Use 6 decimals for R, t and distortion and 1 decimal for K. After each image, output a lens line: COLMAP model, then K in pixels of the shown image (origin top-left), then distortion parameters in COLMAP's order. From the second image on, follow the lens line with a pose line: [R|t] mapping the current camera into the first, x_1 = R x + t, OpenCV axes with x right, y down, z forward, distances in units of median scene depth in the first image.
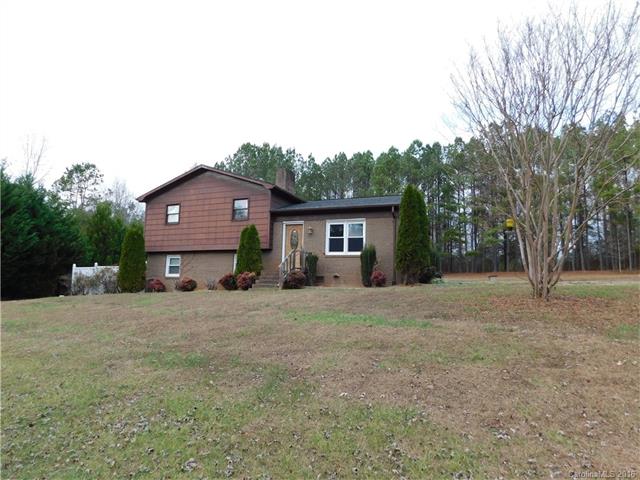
lens RADIAL K [[423.0, 0, 320.0], [0, 423.0, 240.0], [0, 0, 1]] dist [-0.003528, 0.000095]
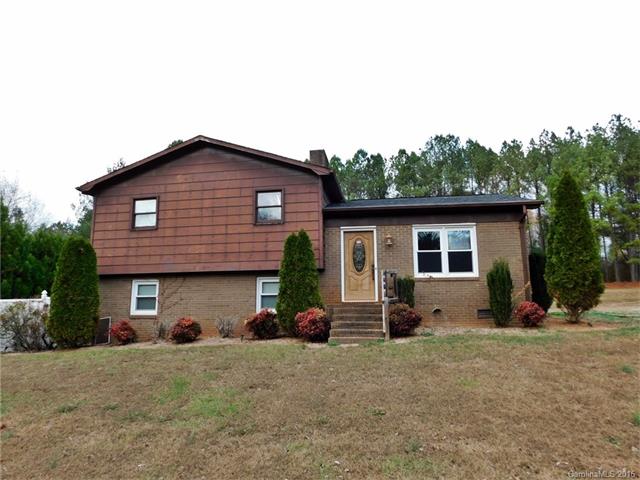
lens RADIAL K [[423.0, 0, 320.0], [0, 423.0, 240.0], [0, 0, 1]] dist [-0.003528, 0.000095]
pose [[0.973224, 0.007322, 0.229742, -0.248532], [0.001229, 0.999312, -0.037056, 0.001033], [-0.229856, 0.036346, 0.972546, 0.349367]]
